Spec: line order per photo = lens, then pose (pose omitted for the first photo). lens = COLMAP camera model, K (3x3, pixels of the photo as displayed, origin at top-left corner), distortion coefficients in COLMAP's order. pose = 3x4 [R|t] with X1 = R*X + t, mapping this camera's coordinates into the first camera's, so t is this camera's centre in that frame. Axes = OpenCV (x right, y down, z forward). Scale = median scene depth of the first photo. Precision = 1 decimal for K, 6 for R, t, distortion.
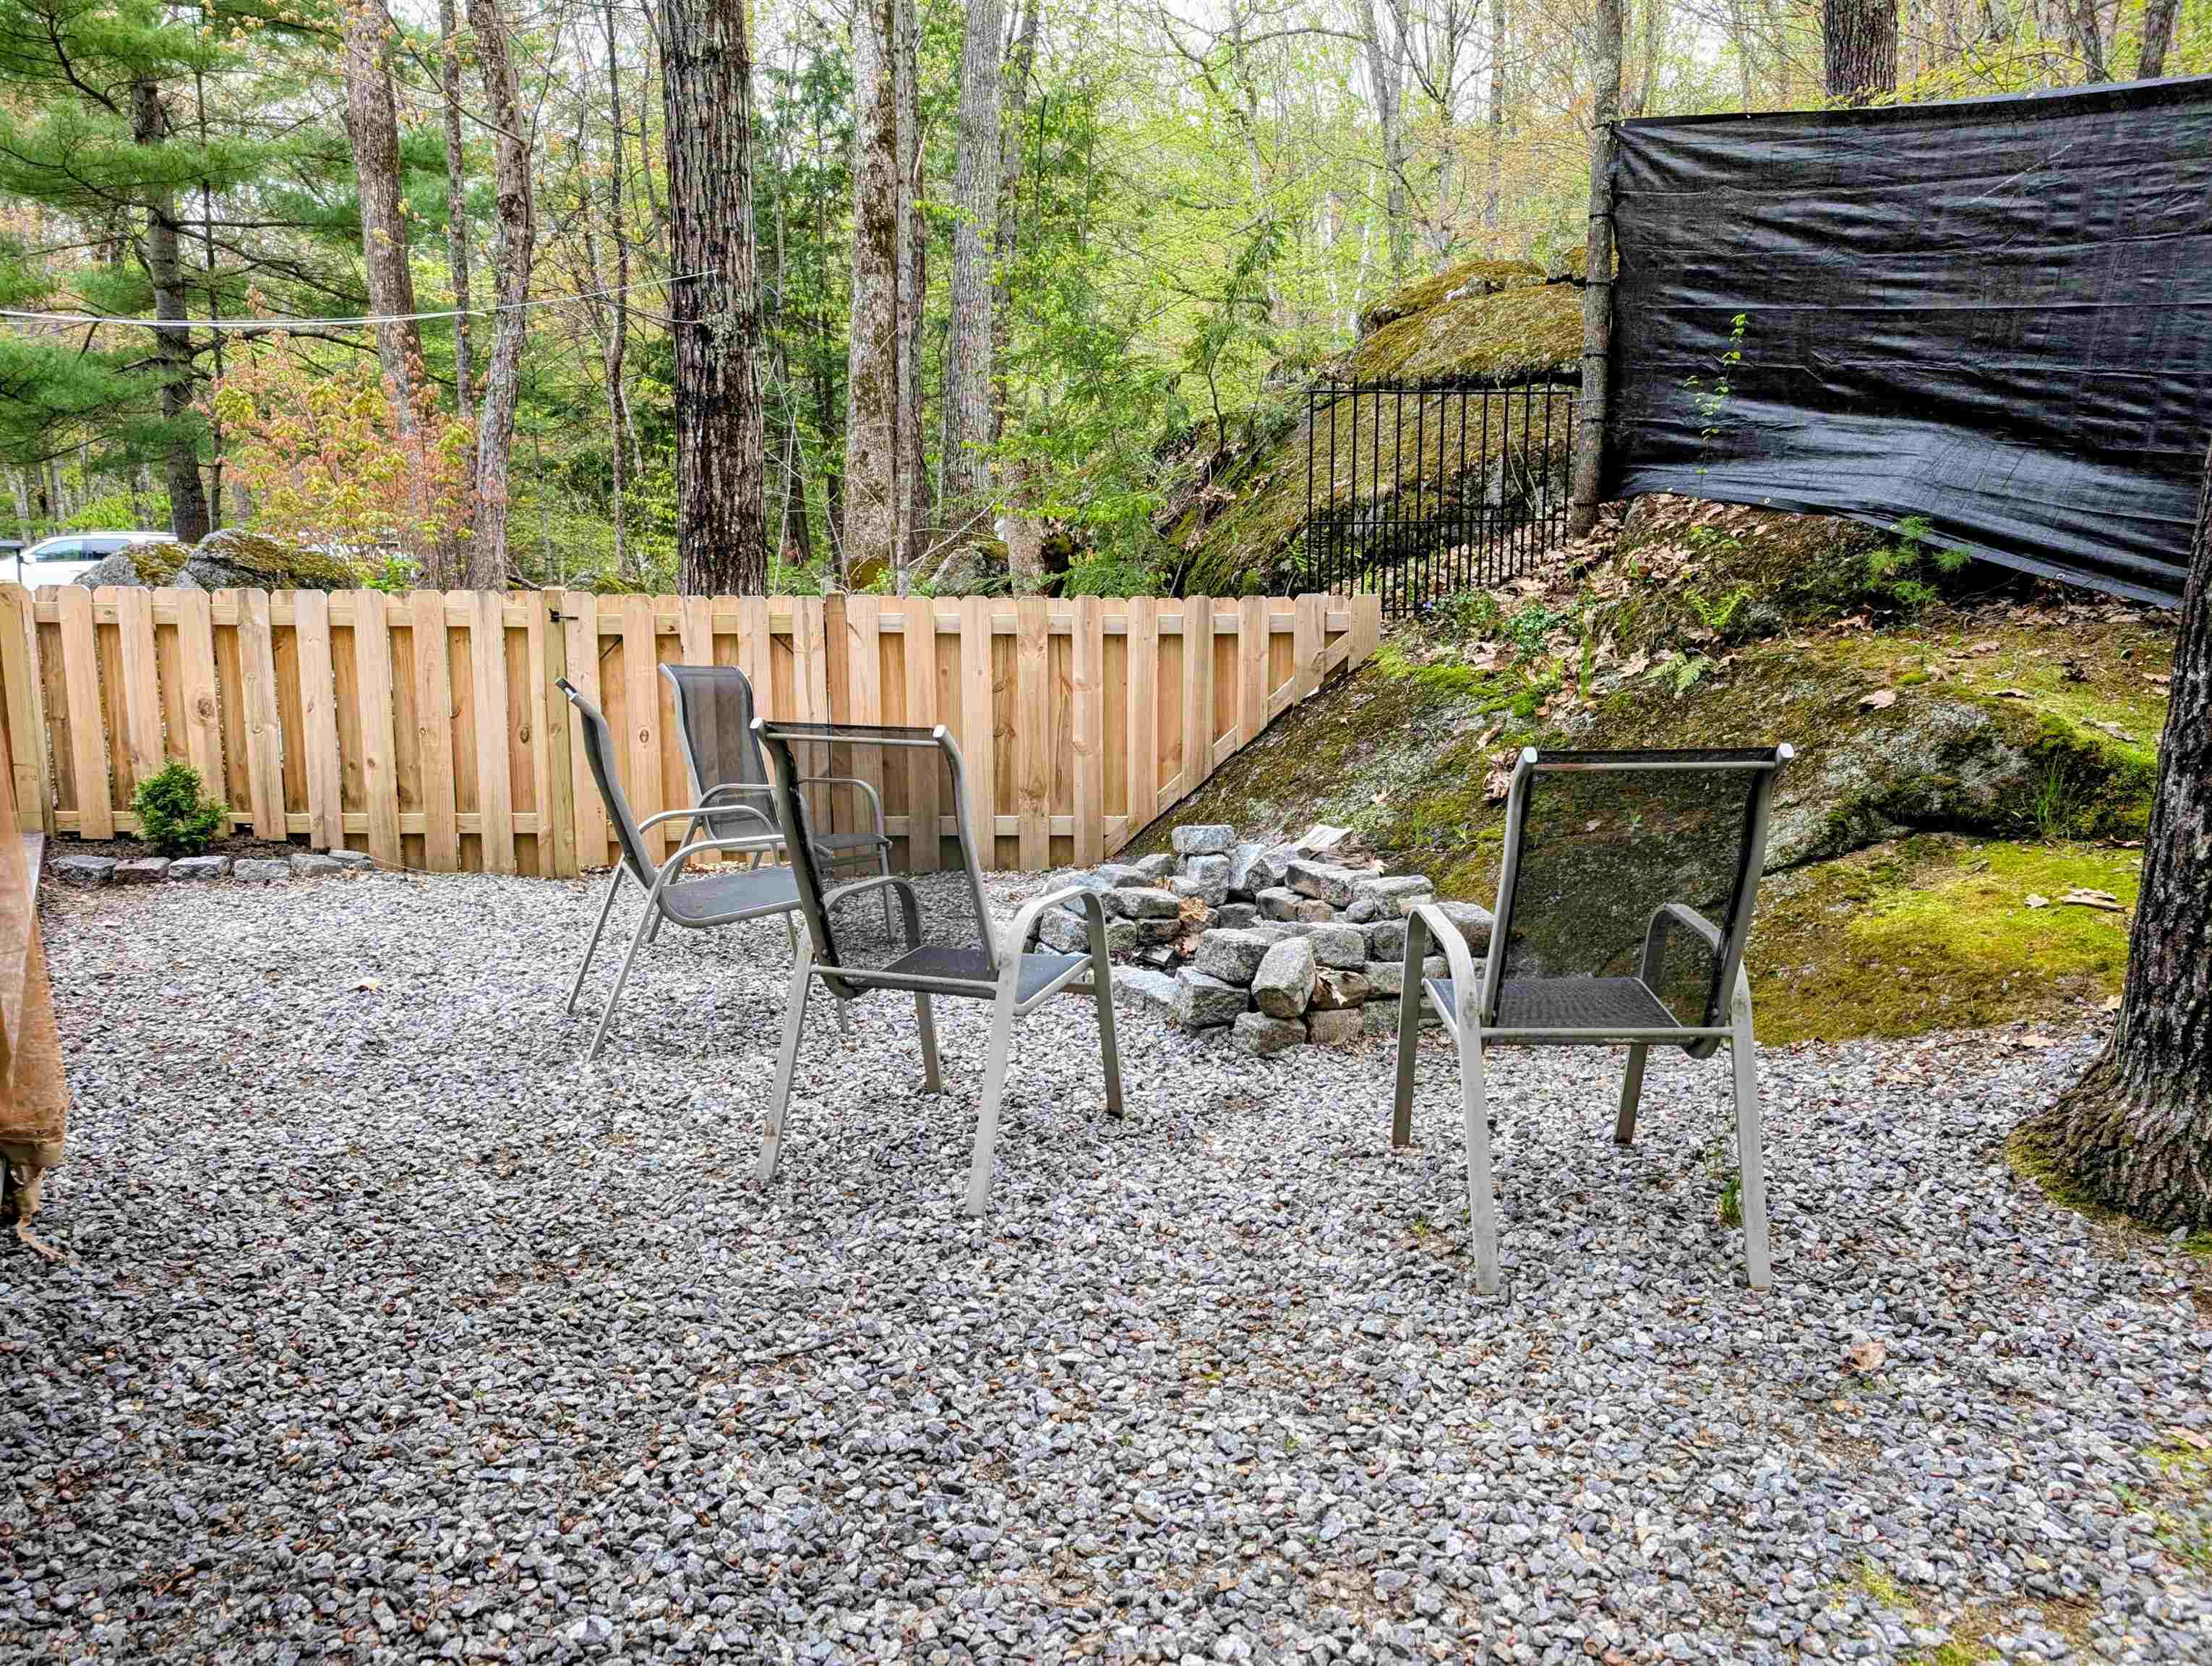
lens RADIAL K [[1580.1, 0, 1088.8], [0, 1580.1, 827.8], [0, 0, 1]] dist [0.025889, -0.025487]
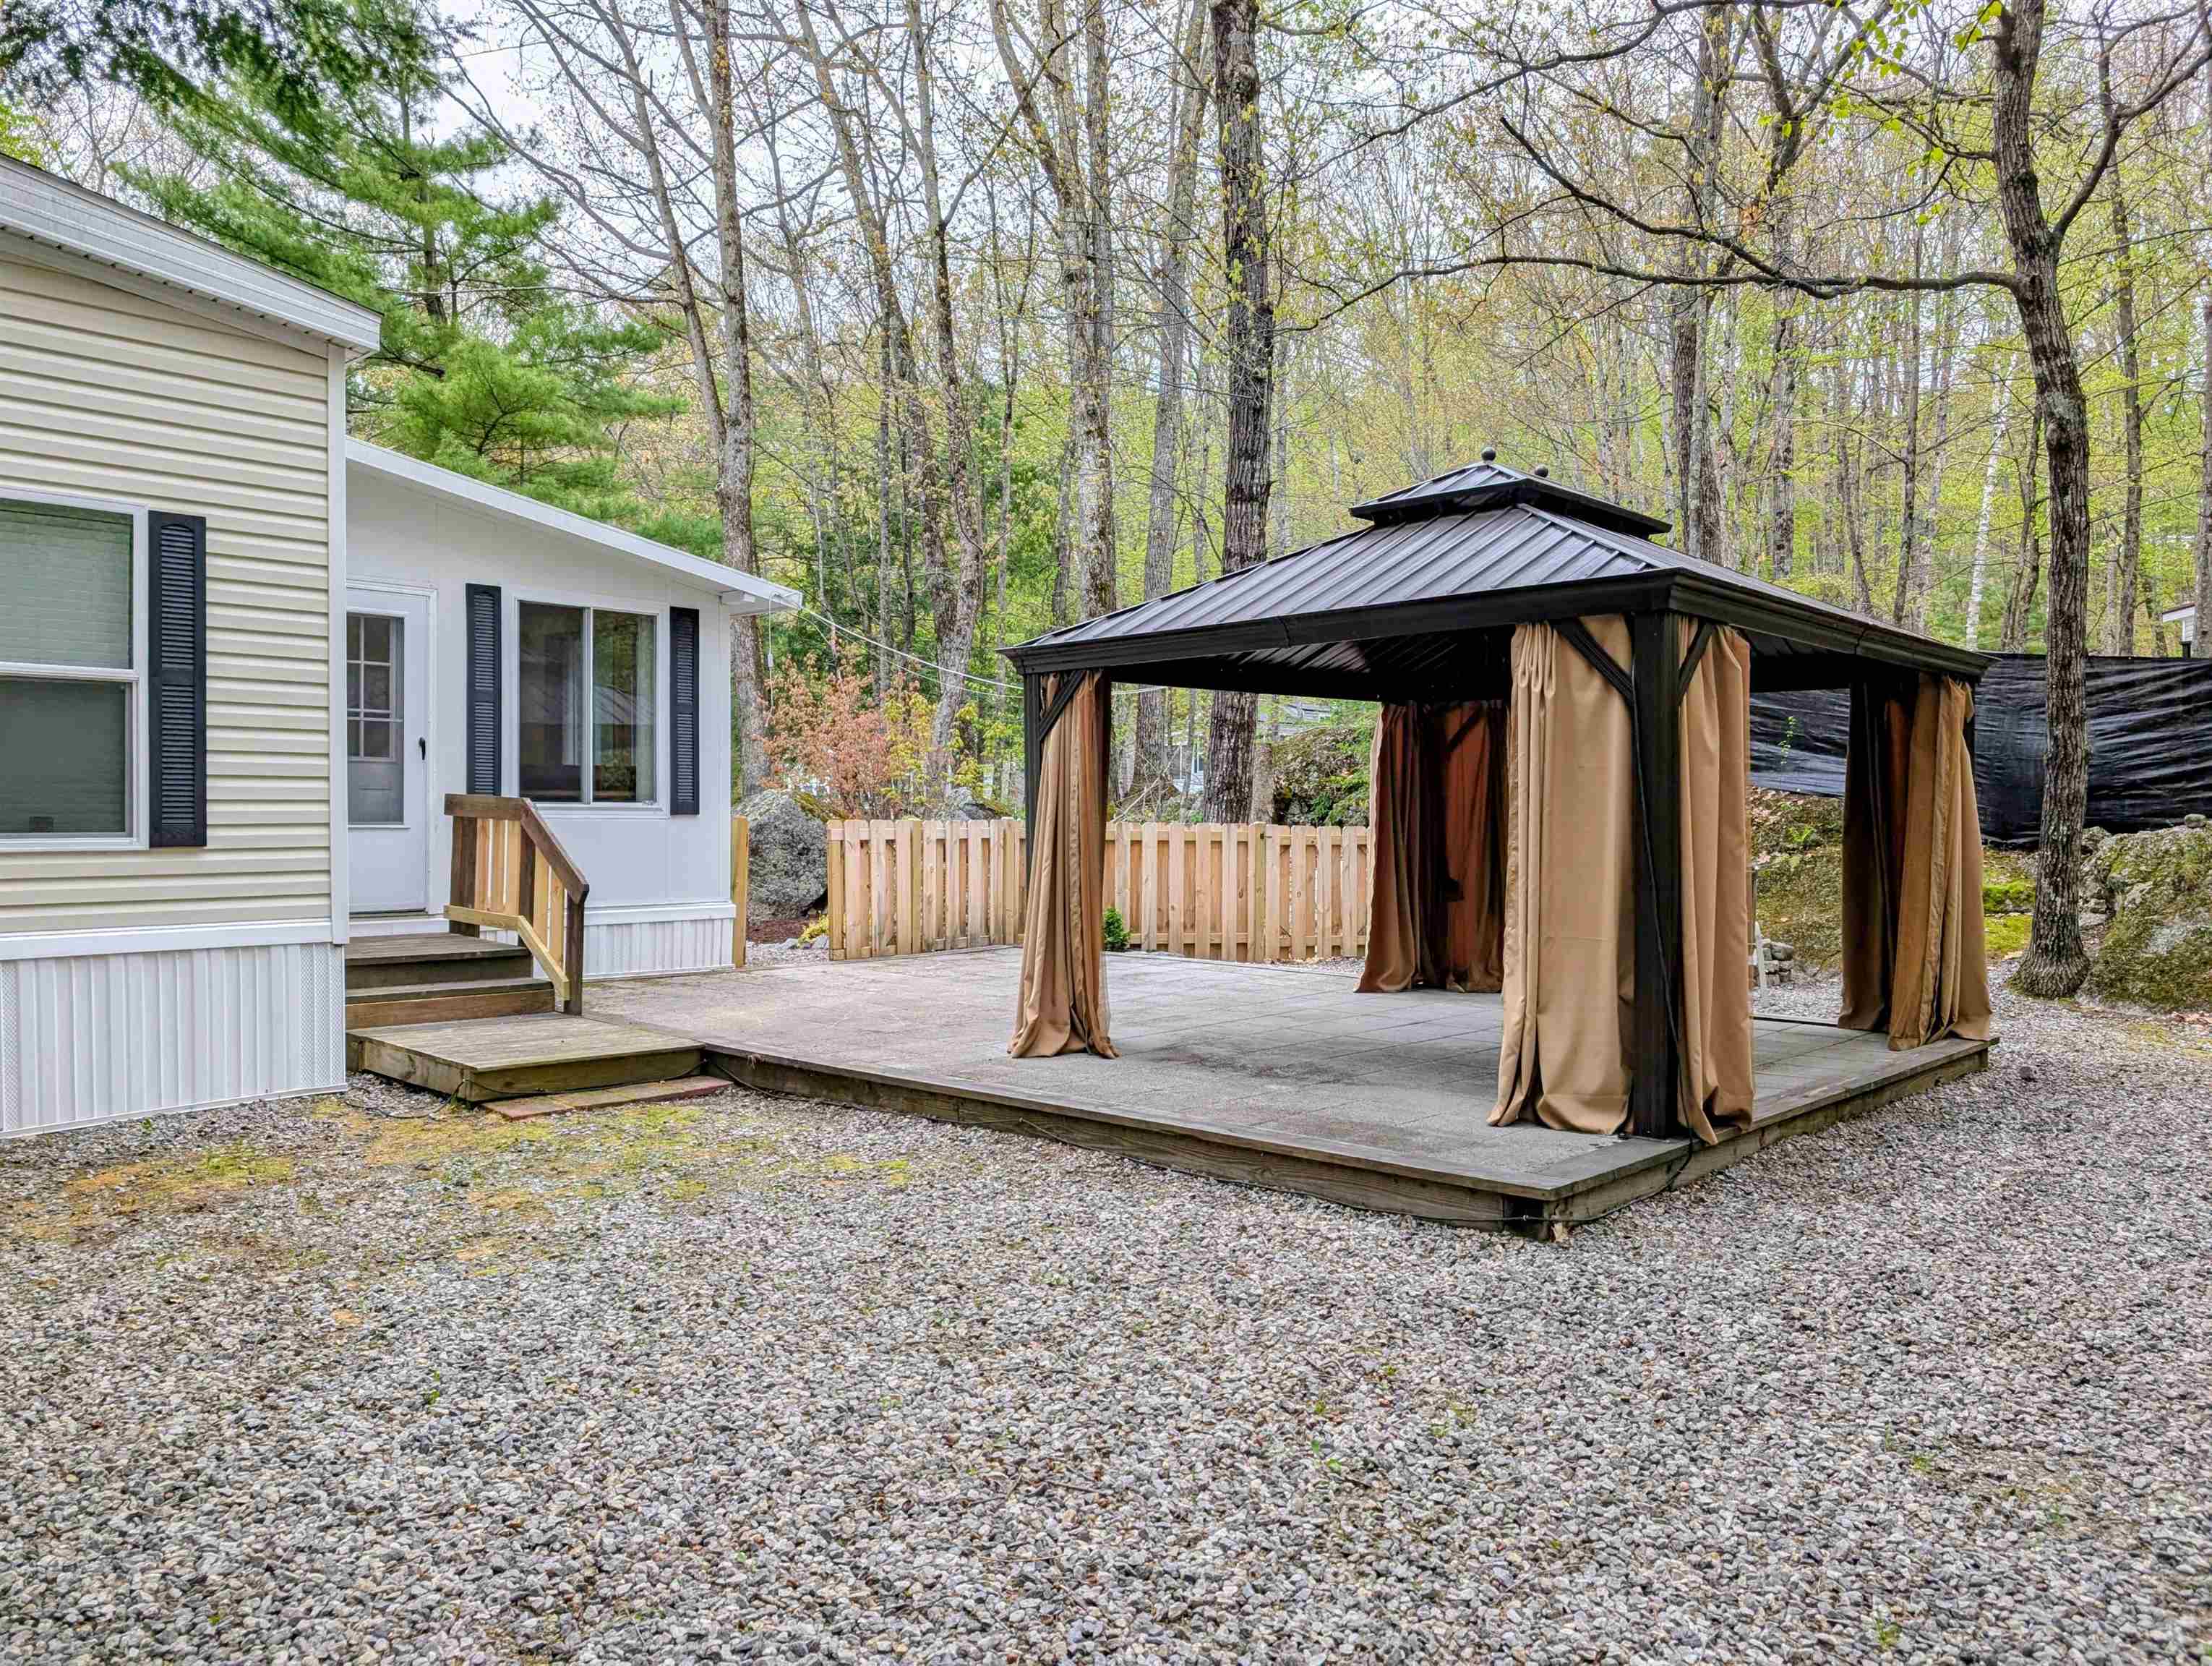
lens RADIAL K [[1580.1, 0, 1098.0], [0, 1580.1, 828.1], [0, 0, 1]] dist [0.025889, -0.025487]
pose [[0.970876, 0.005920, 0.239508, -1.139324], [0.027594, 0.990279, -0.136330, 0.141794], [-0.237987, 0.138968, 0.961275, -1.005361]]
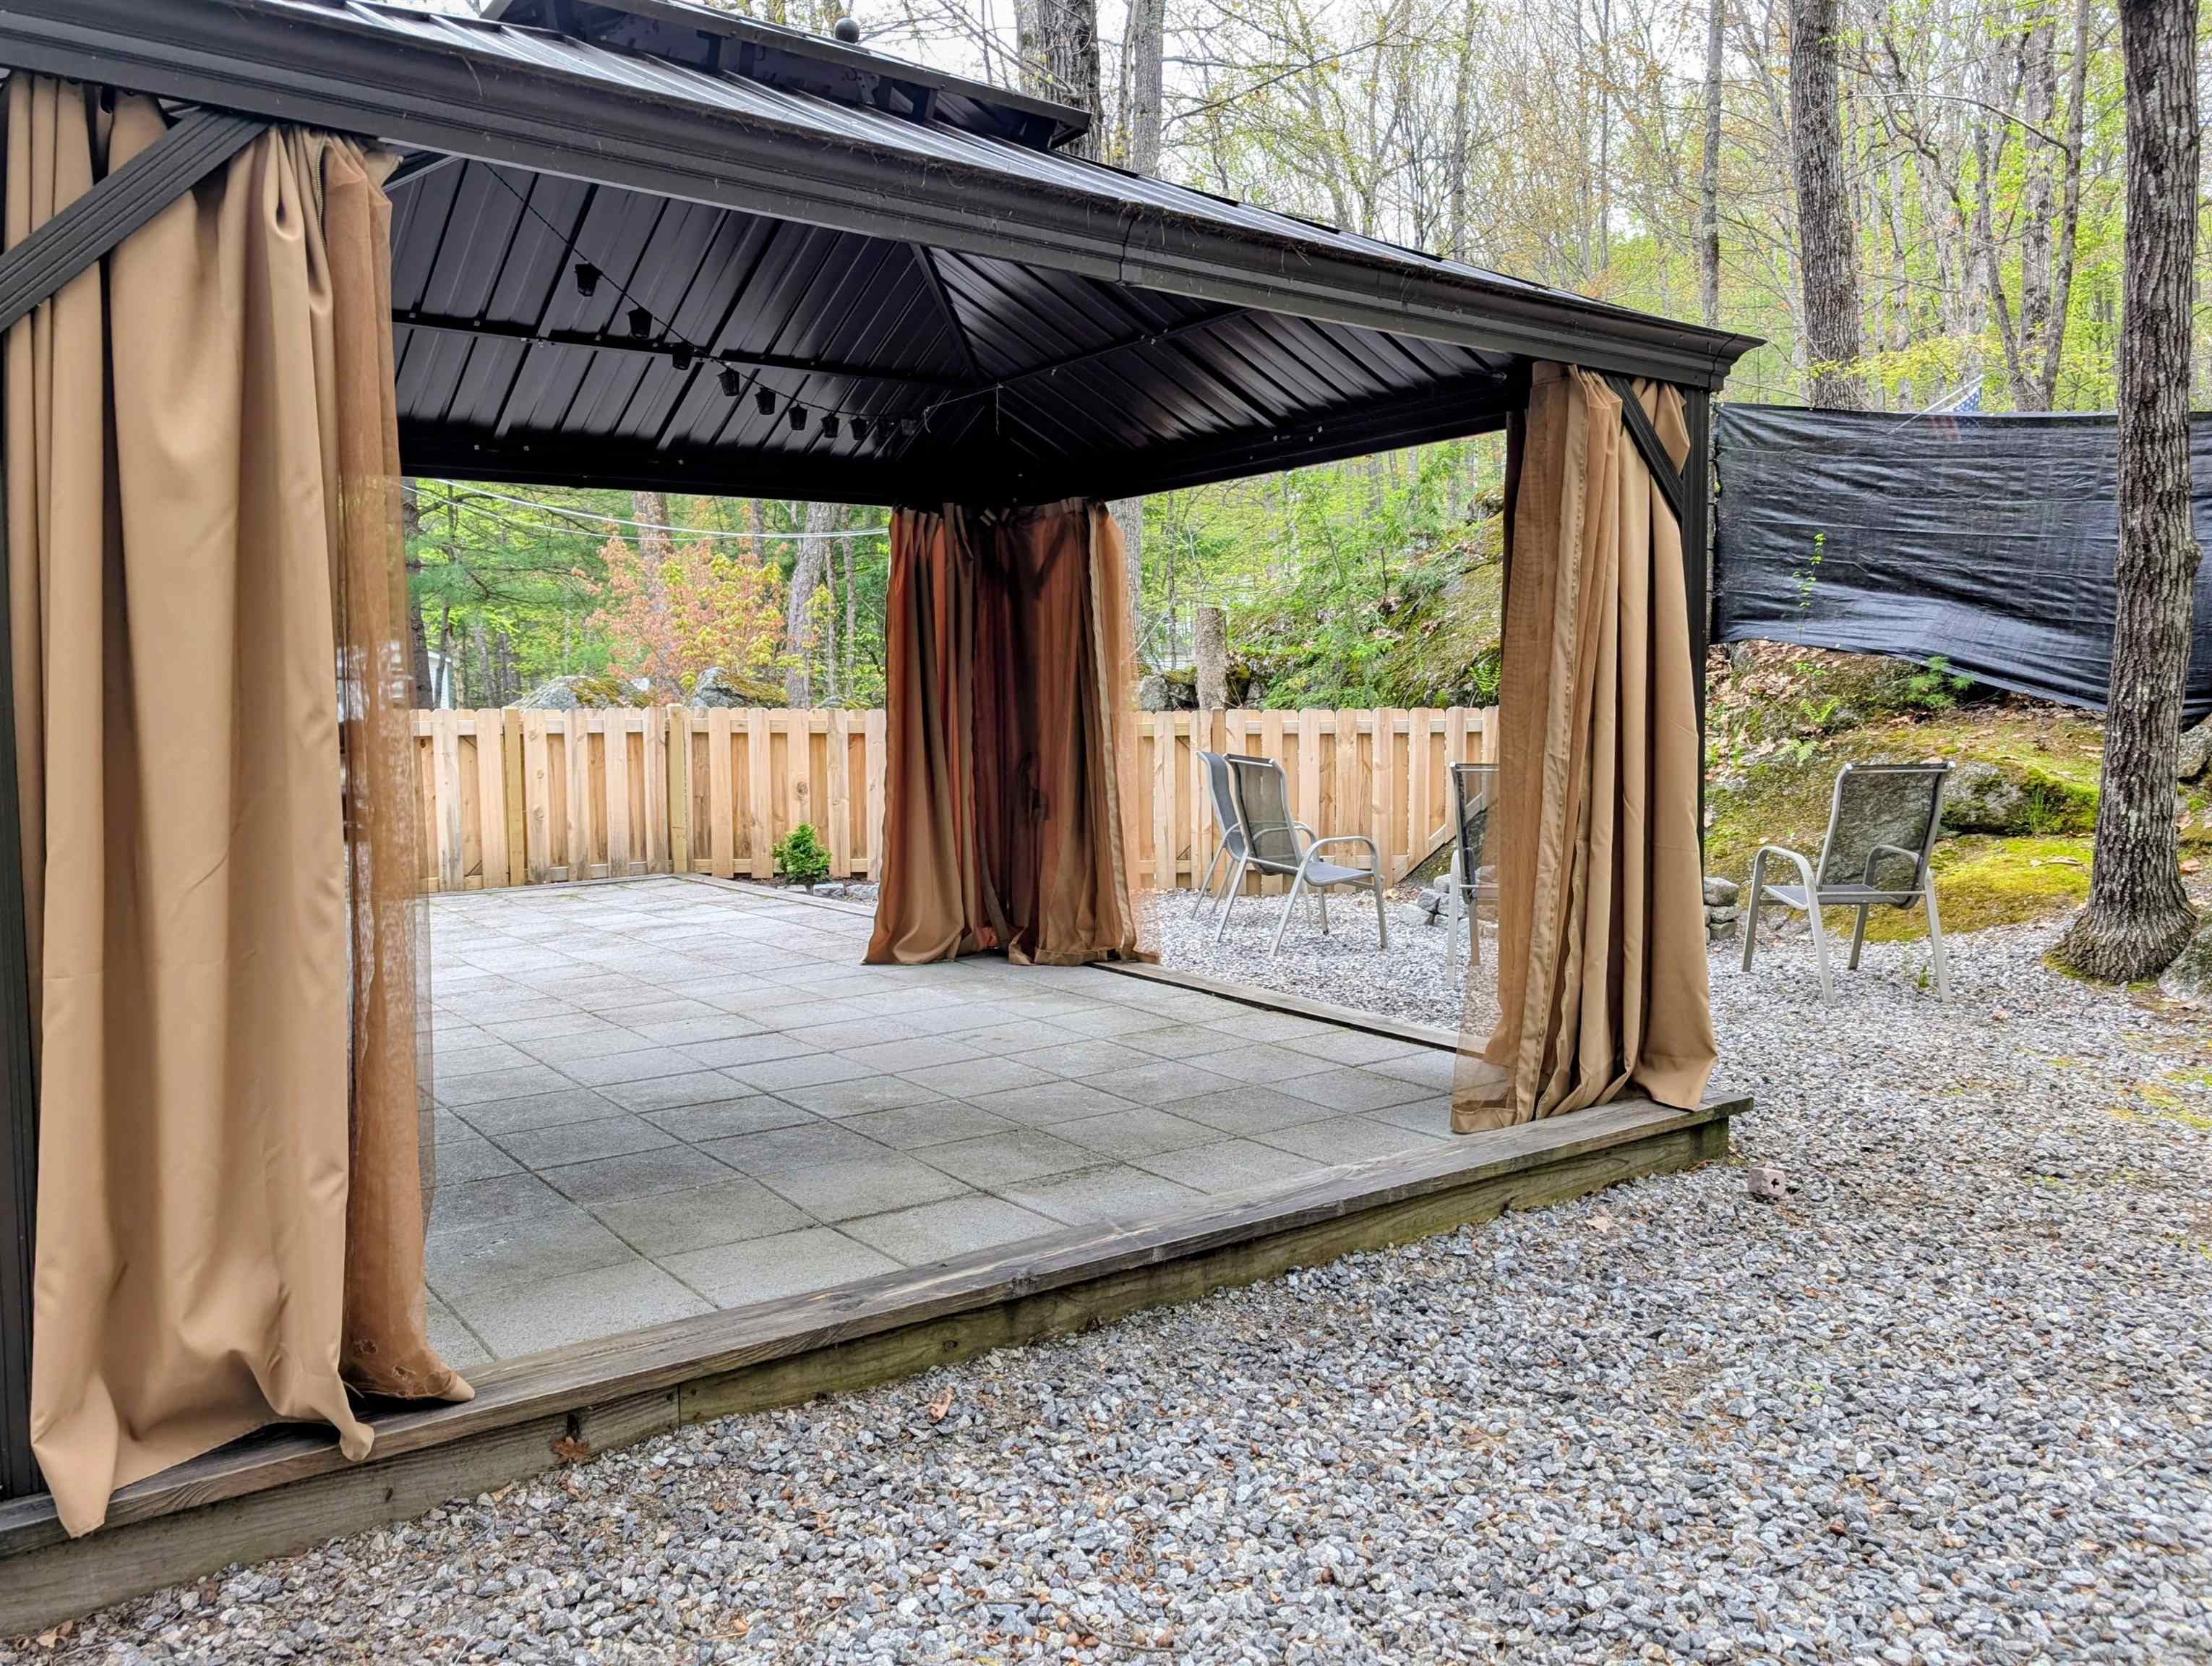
lens RADIAL K [[1580.1, 0, 1083.1], [0, 1580.1, 821.5], [0, 0, 1]] dist [0.025889, -0.025487]
pose [[0.999029, -0.010120, 0.042880, -0.397595], [0.013484, 0.996791, -0.078905, 0.085373], [-0.041944, 0.079407, 0.995959, -0.540393]]
